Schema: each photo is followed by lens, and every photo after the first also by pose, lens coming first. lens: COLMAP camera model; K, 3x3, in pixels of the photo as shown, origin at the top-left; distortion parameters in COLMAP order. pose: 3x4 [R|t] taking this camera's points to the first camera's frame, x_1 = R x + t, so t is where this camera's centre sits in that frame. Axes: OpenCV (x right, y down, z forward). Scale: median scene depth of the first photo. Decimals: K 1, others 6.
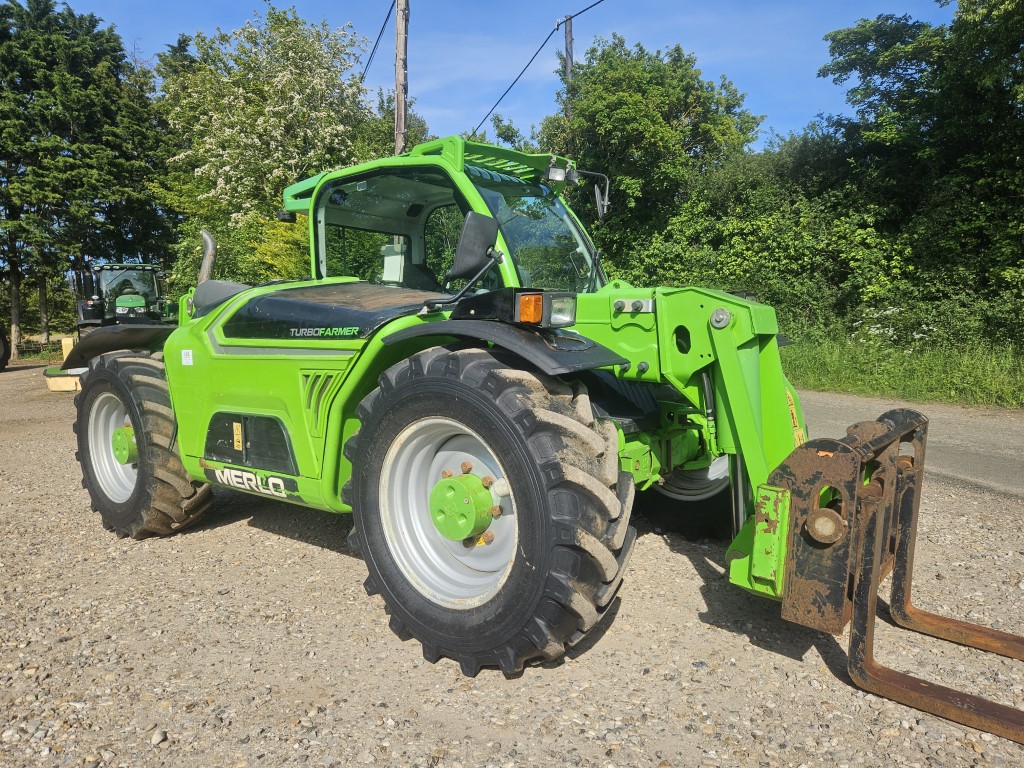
lens RADIAL K [[705.0, 0, 512.0], [0, 705.0, 384.0], [0, 0, 1]] dist [0.066959, -0.061434]
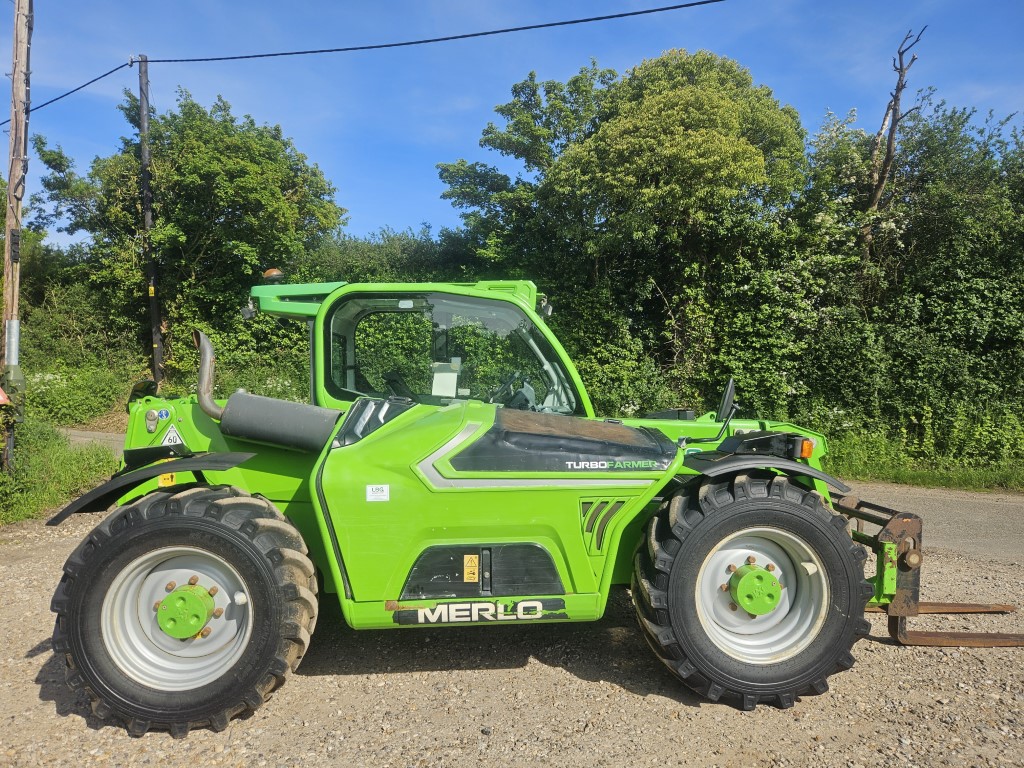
lens RADIAL K [[698.9, 0, 512.5], [0, 698.9, 361.9], [0, 0, 1]] dist [0.063123, -0.057186]
pose [[0.713661, 0.026226, 0.700000, -0.340665], [0.040885, 0.996036, -0.079001, -0.044732], [-0.699297, 0.084999, 0.709760, 0.072045]]
